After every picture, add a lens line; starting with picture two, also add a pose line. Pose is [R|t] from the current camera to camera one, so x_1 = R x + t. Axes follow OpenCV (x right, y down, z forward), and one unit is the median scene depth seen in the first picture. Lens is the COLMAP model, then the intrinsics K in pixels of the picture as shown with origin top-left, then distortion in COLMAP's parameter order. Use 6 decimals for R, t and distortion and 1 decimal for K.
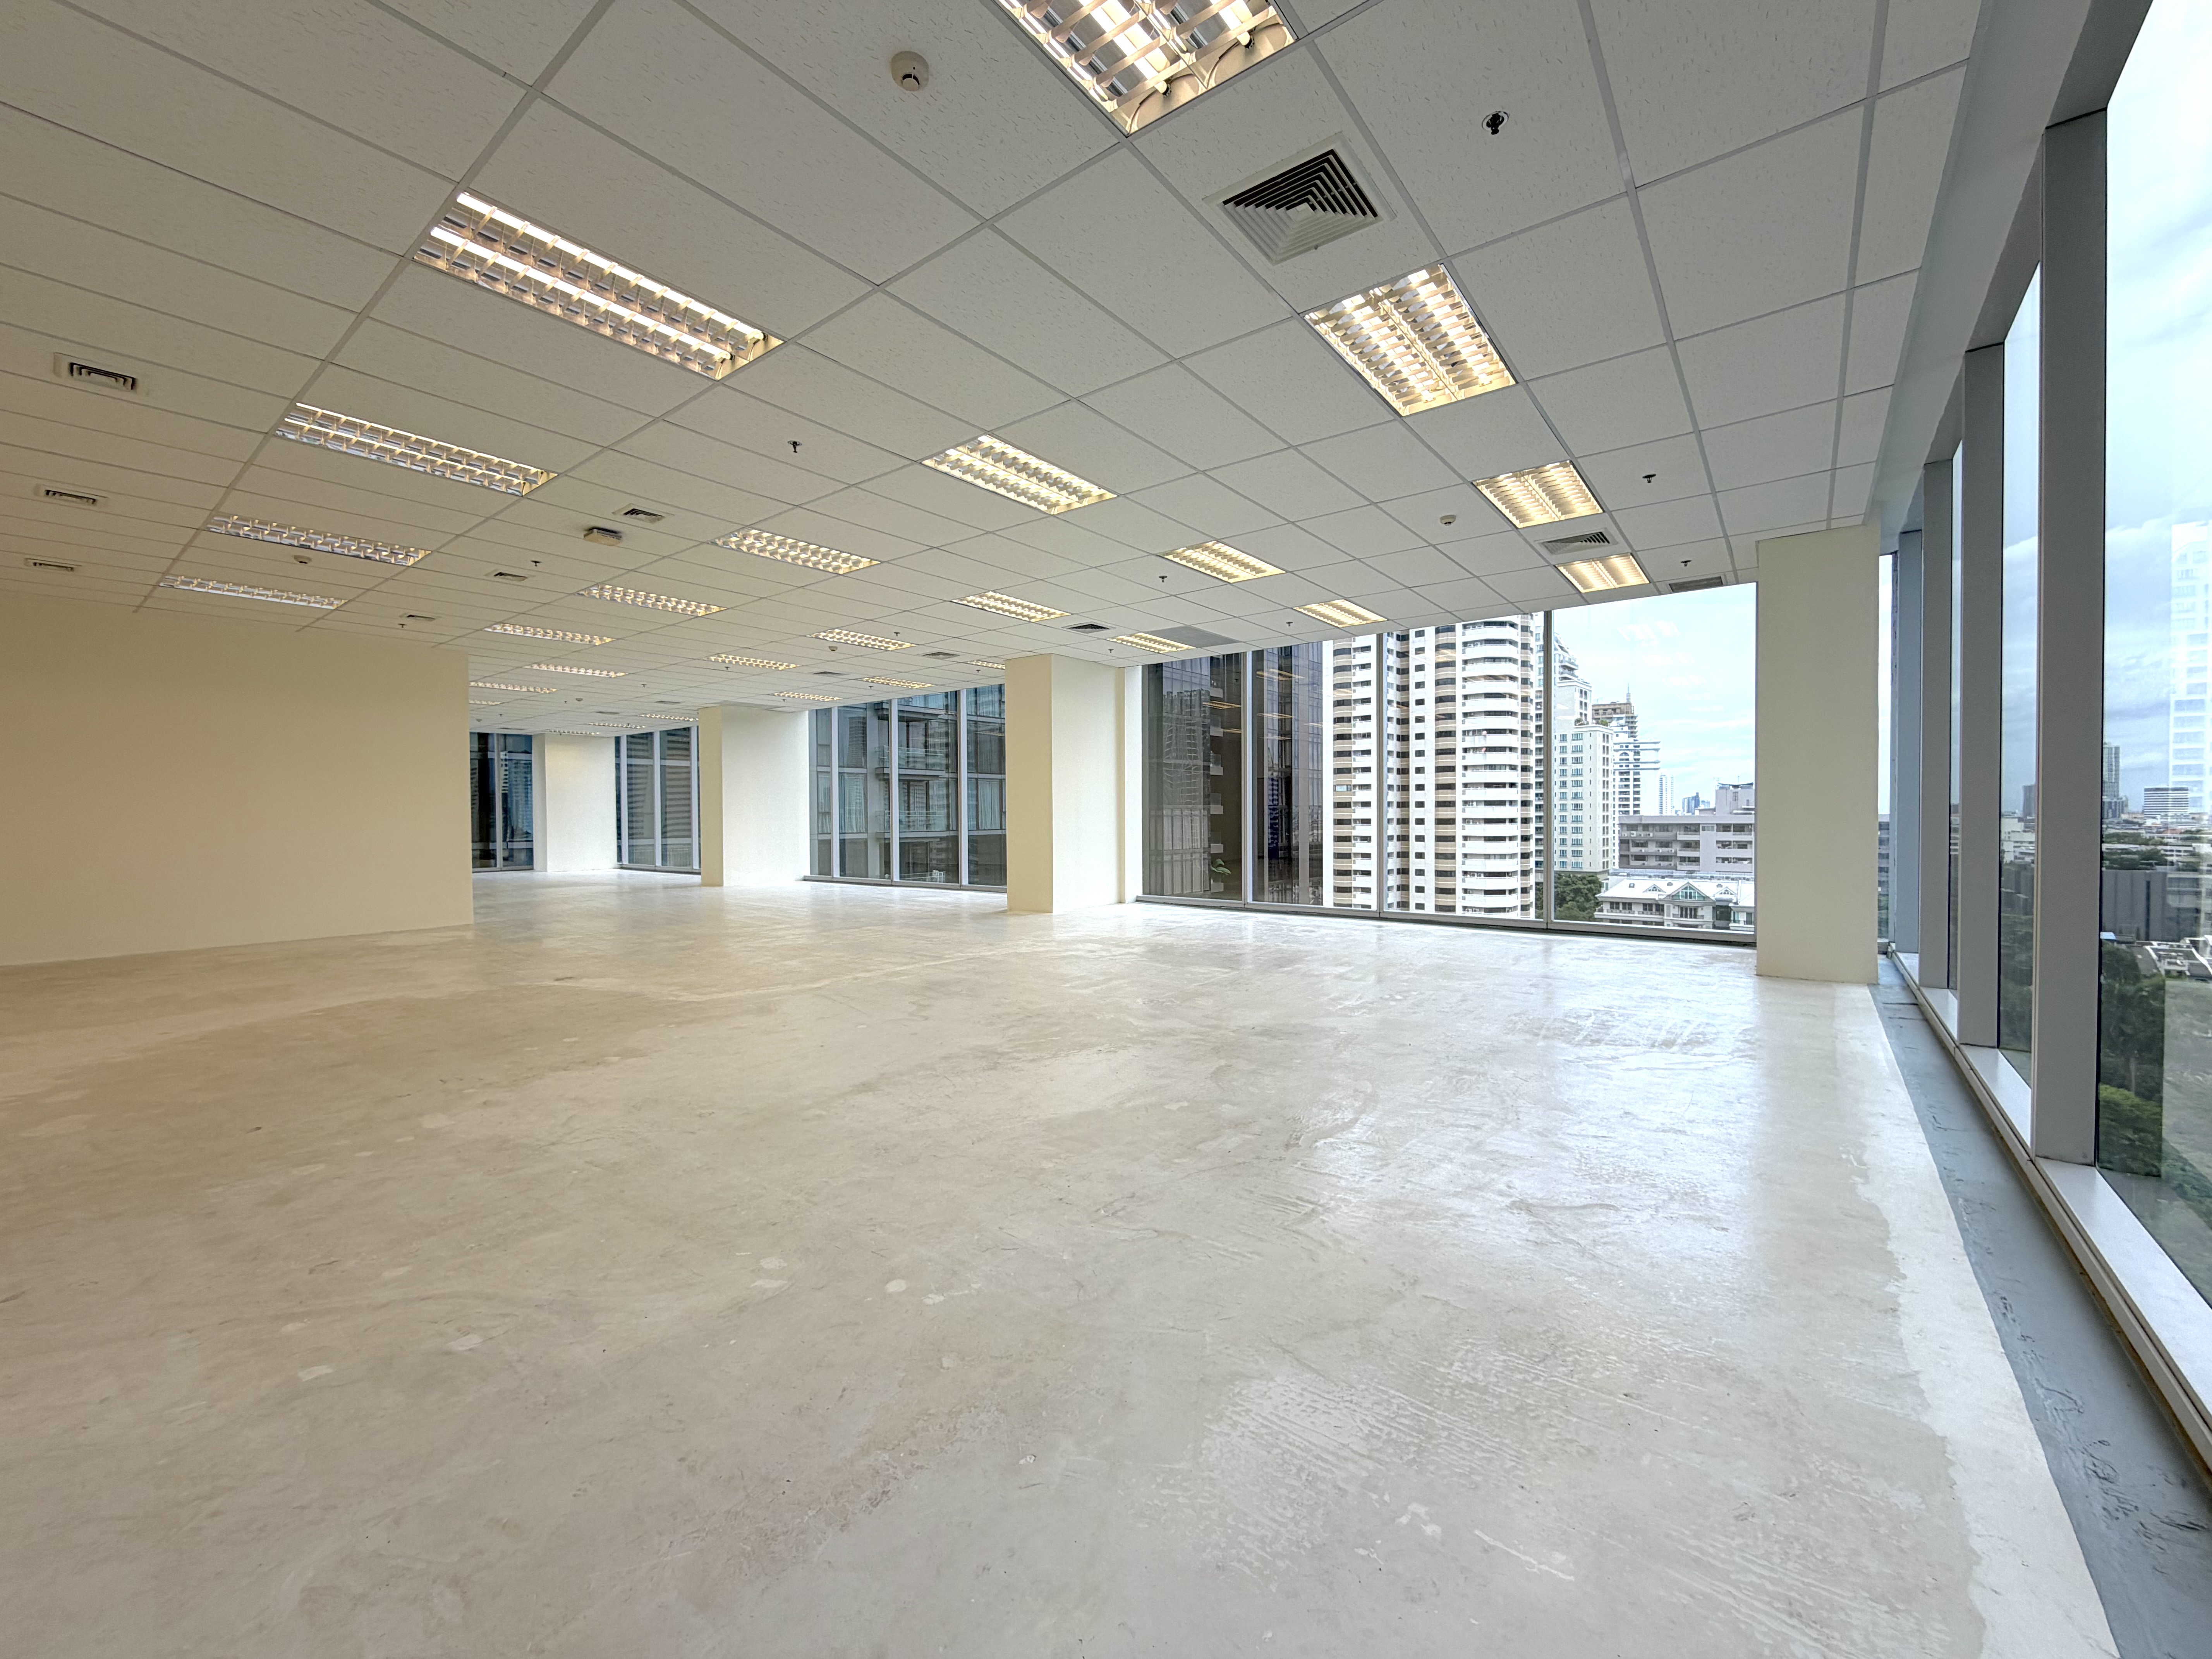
lens RADIAL K [[877.5, 0, 1112.7], [0, 877.5, 829.4], [0, 0, 1]] dist [0.003462, 0.000789]
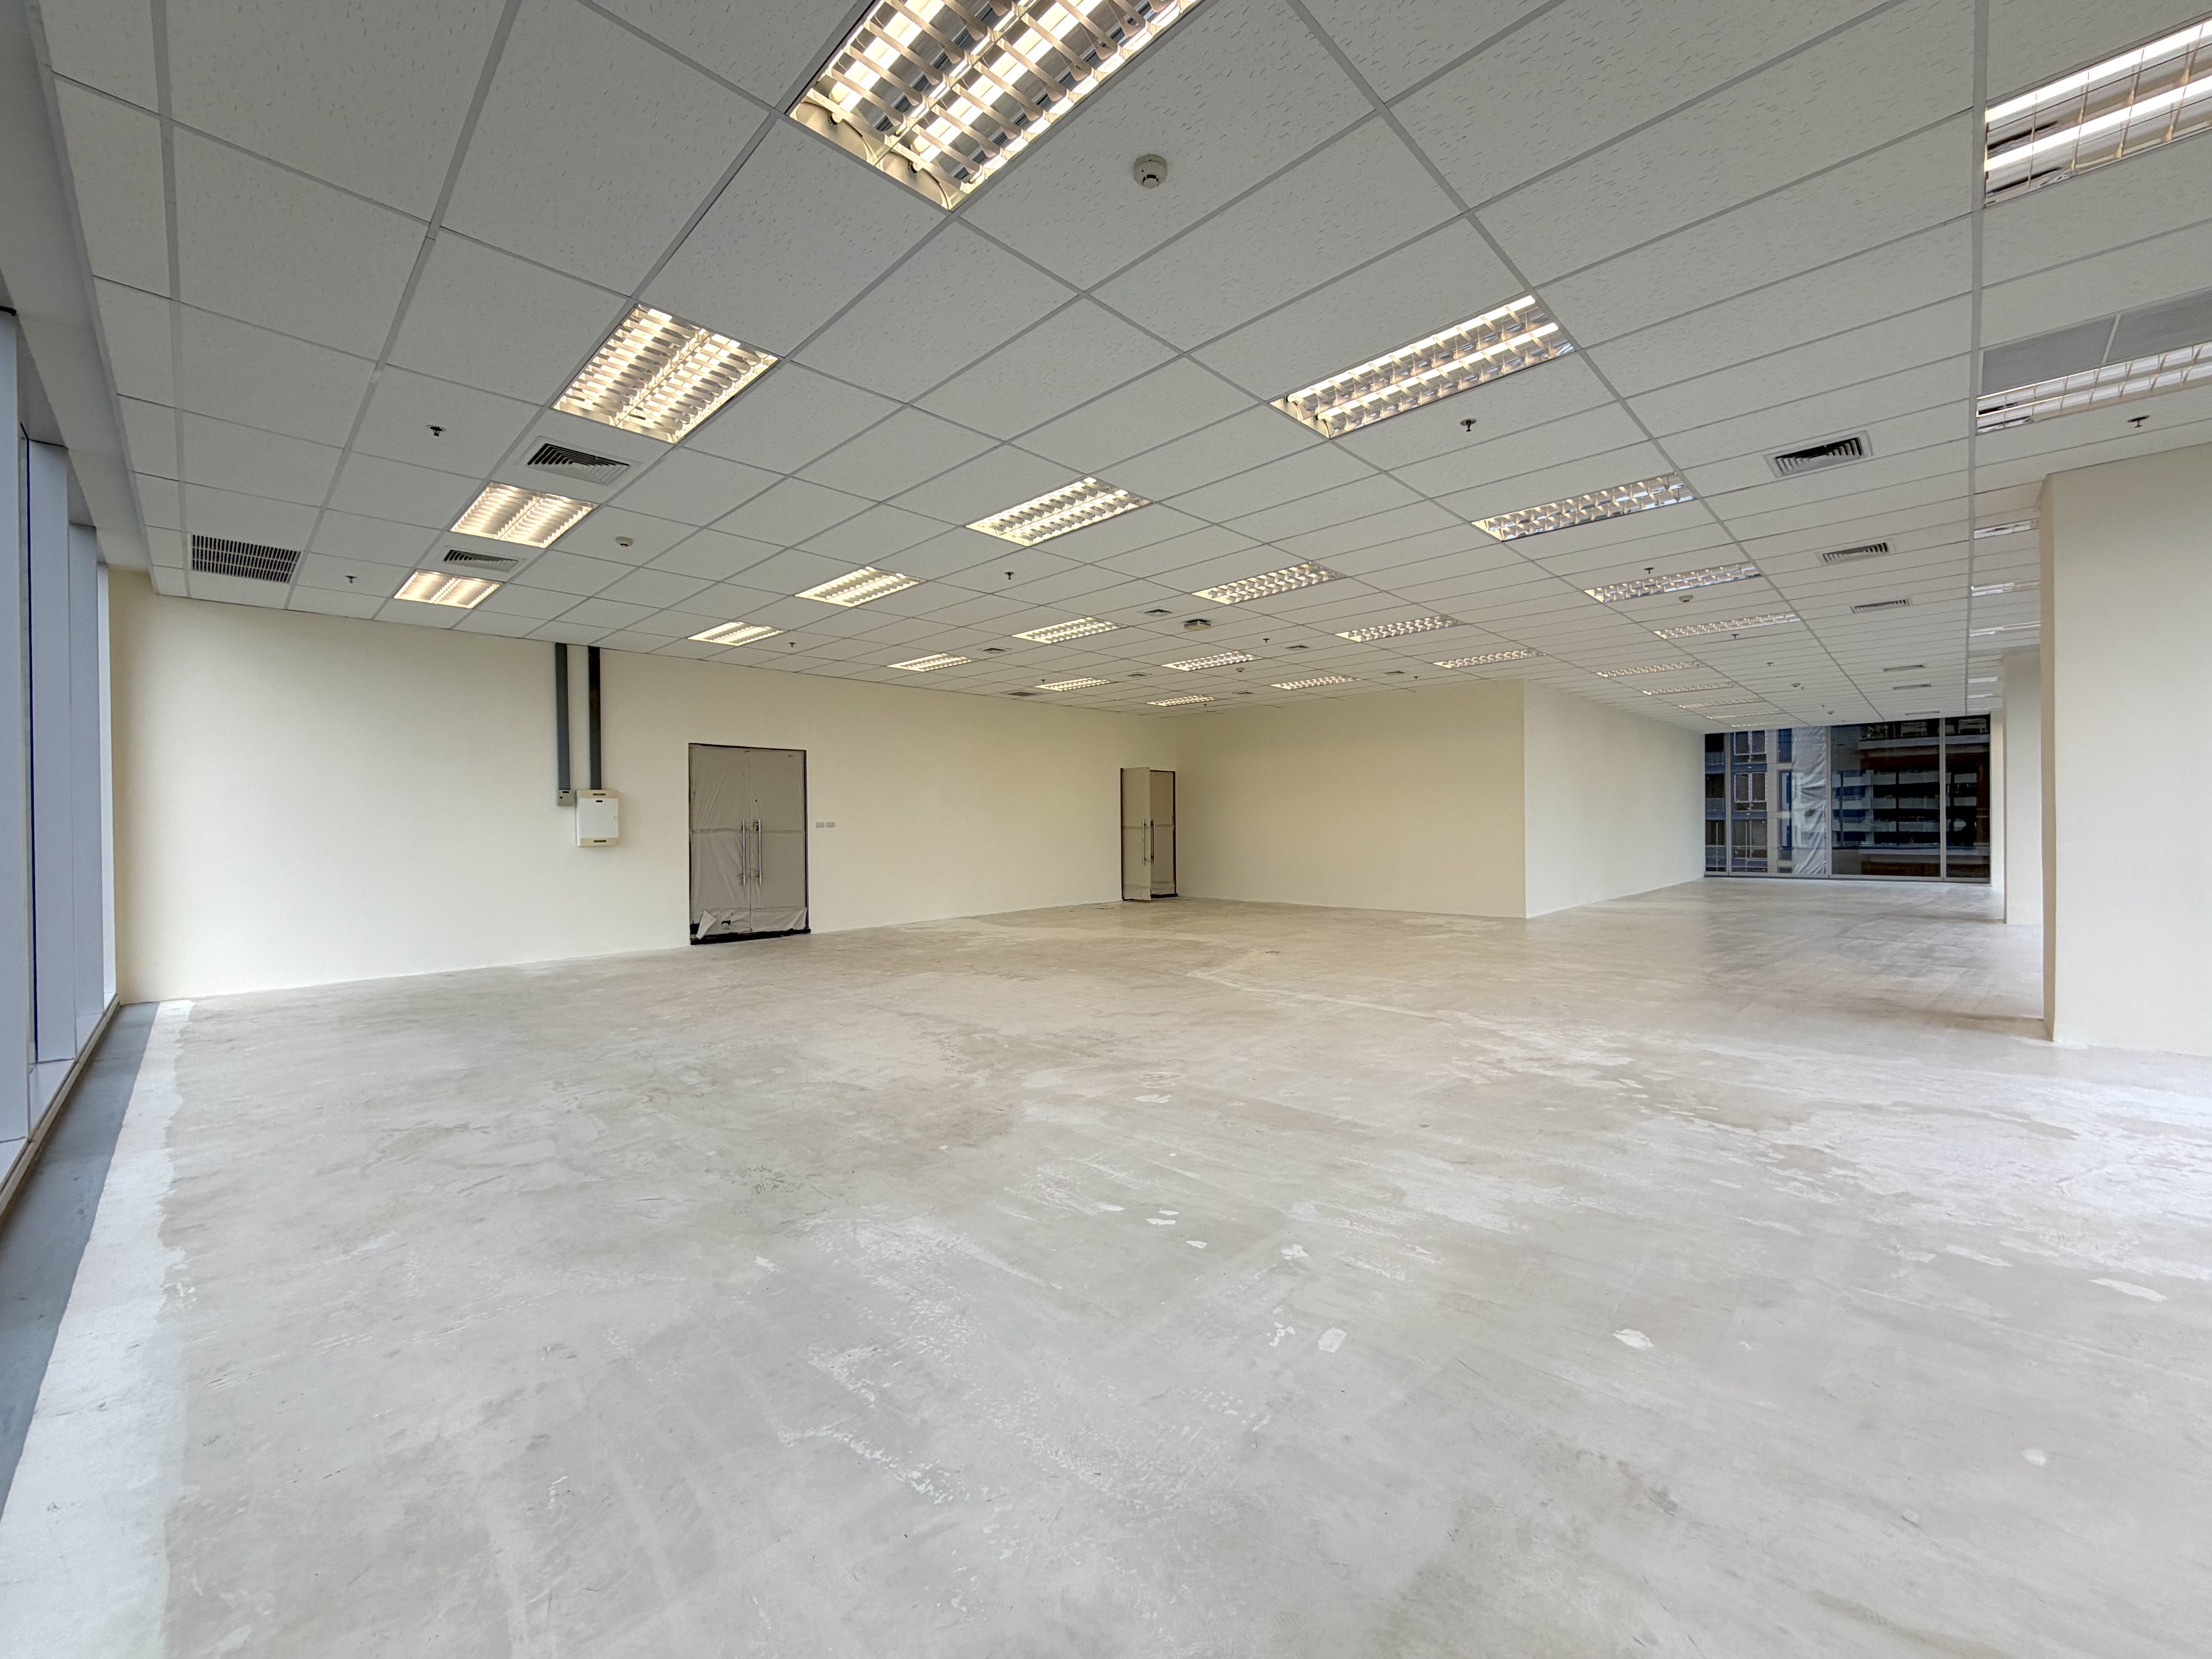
lens RADIAL K [[877.5, 0, 1092.5], [0, 877.5, 828.8], [0, 0, 1]] dist [0.003462, 0.000789]
pose [[-0.119657, 0.012866, -0.992732, 1.342699], [-0.001144, 0.999914, 0.013097, -0.056610], [0.992815, 0.002703, -0.119632, 1.680135]]
